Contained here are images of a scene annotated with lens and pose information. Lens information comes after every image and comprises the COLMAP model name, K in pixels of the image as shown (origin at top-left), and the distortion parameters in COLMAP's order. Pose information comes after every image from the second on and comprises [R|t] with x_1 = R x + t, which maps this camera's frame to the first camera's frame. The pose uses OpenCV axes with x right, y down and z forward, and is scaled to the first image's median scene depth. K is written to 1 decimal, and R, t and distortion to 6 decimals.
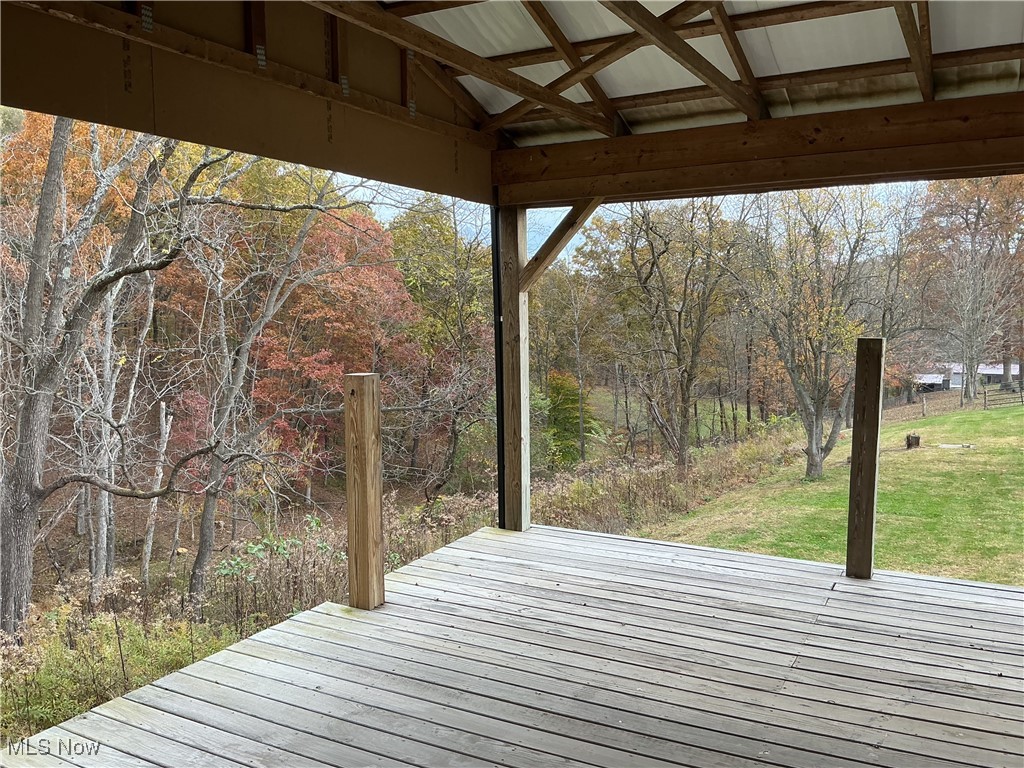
lens RADIAL K [[843.4, 0, 512.0], [0, 843.4, 384.0], [0, 0, 1]] dist [0.134901, -0.267906]
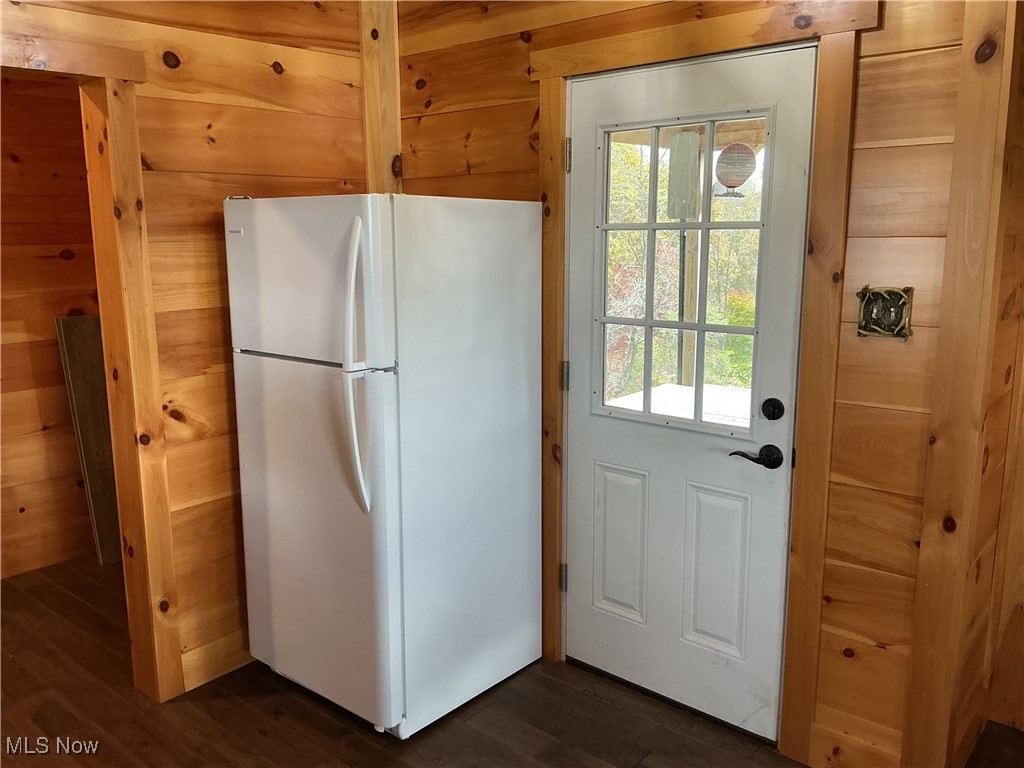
lens RADIAL K [[843.4, 0, 512.0], [0, 843.4, 384.0], [0, 0, 1]] dist [0.134901, -0.267906]
pose [[0.978866, 0.037239, -0.201083, -0.000706], [-0.018479, 0.995365, 0.094380, 0.034563], [0.203666, -0.088670, 0.975017, -0.362678]]
